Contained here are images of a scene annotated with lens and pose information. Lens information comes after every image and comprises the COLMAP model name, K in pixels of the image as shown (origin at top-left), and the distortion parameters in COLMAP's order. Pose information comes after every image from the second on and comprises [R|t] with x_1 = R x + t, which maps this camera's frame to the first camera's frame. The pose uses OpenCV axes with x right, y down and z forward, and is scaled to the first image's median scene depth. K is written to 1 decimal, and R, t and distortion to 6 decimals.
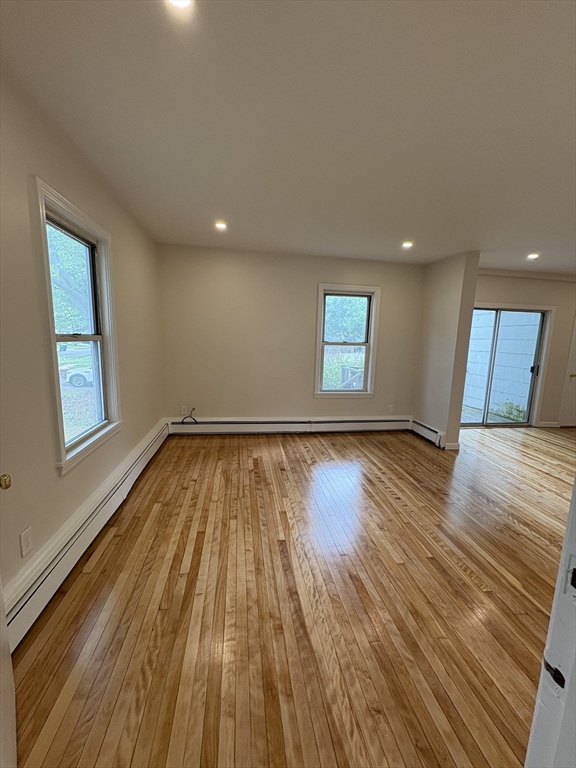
lens RADIAL K [[329.4, 0, 288.7], [0, 329.4, 387.6], [0, 0, 1]] dist [-0.000437, -0.000033]
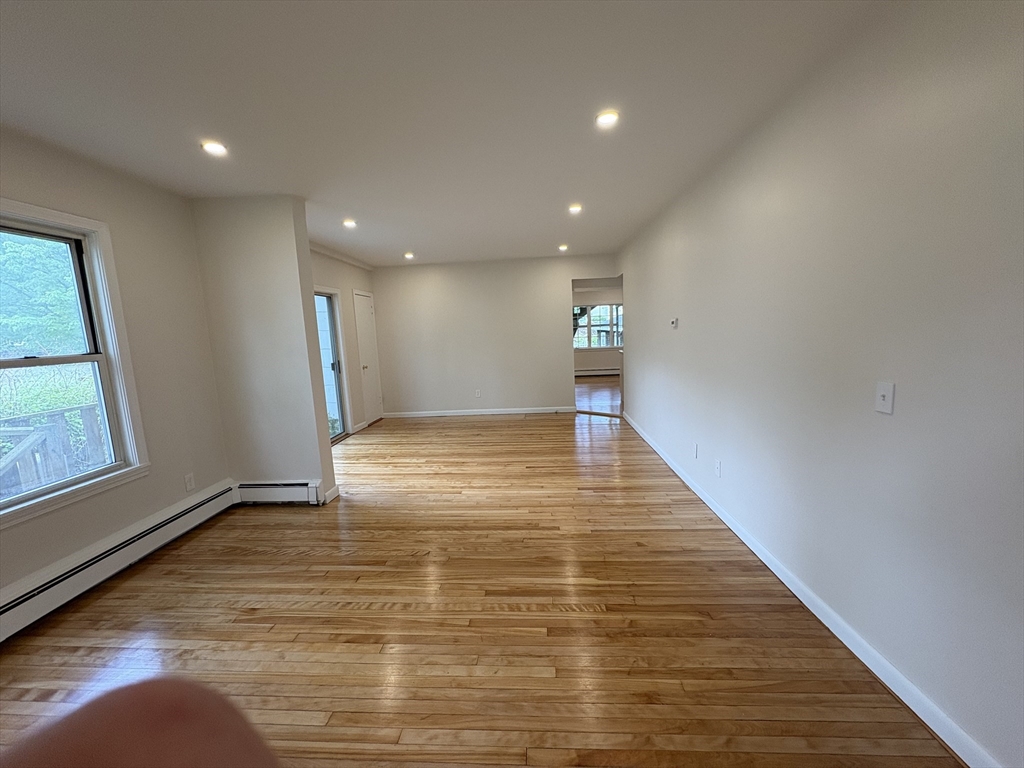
lens RADIAL K [[409.2, 0, 513.7], [0, 409.2, 388.7], [0, 0, 1]] dist [0.000188, 0.000582]
pose [[0.190239, -0.180782, 0.964949, -0.191223], [0.192545, 0.970680, 0.143895, -0.076050], [-0.962671, 0.158422, 0.219470, 0.441268]]
